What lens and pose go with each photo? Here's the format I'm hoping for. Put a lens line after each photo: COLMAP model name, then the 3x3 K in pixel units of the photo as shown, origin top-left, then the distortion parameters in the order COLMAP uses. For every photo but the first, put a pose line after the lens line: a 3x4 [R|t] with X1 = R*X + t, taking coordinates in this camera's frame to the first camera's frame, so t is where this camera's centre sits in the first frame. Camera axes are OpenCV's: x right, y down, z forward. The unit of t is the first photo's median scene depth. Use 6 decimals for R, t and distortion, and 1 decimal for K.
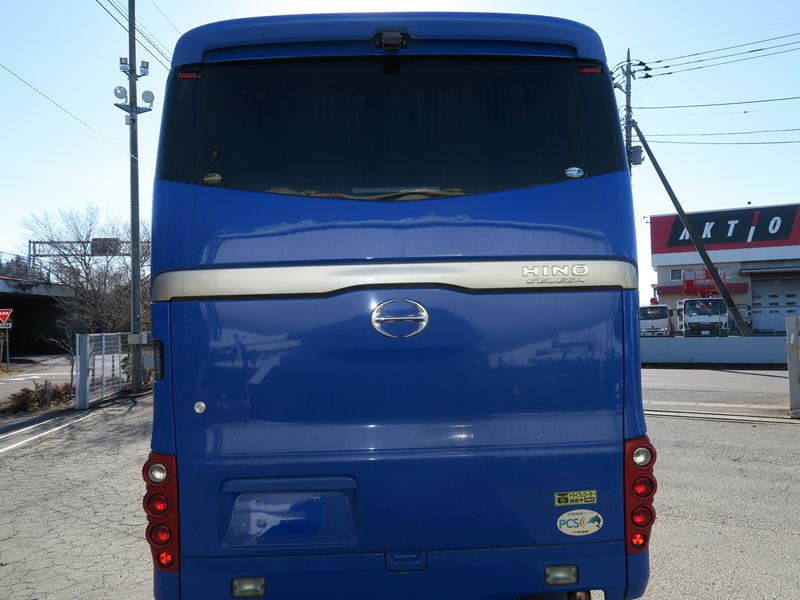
lens RADIAL K [[624.9, 0, 400.6], [0, 624.9, 303.9], [0, 0, 1]] dist [-0.019964, 0.015349]
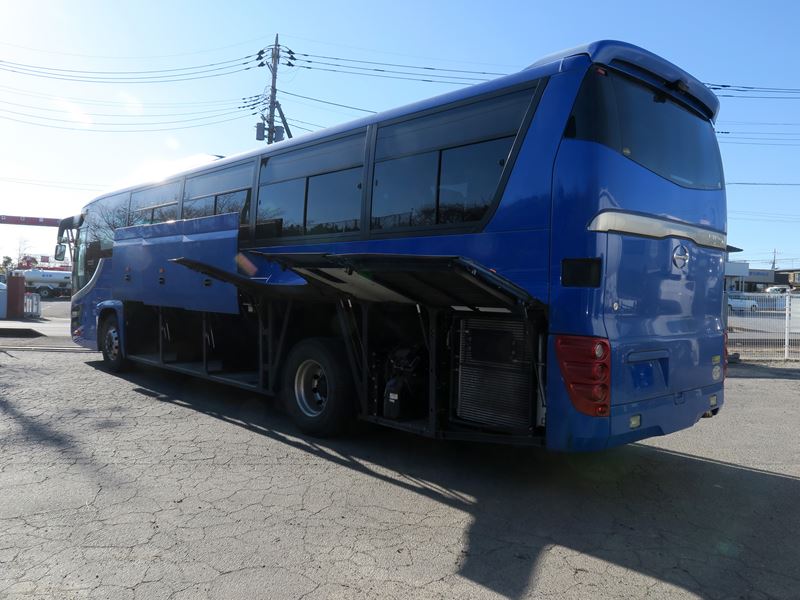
lens RADIAL K [[624.9, 0, 400.4], [0, 624.9, 301.0], [0, 0, 1]] dist [-0.019964, 0.015349]
pose [[0.748629, 0.039588, 0.661806, -1.593303], [-0.069145, 0.997434, 0.018551, 0.153076], [-0.659373, -0.059649, 0.749446, 0.223828]]
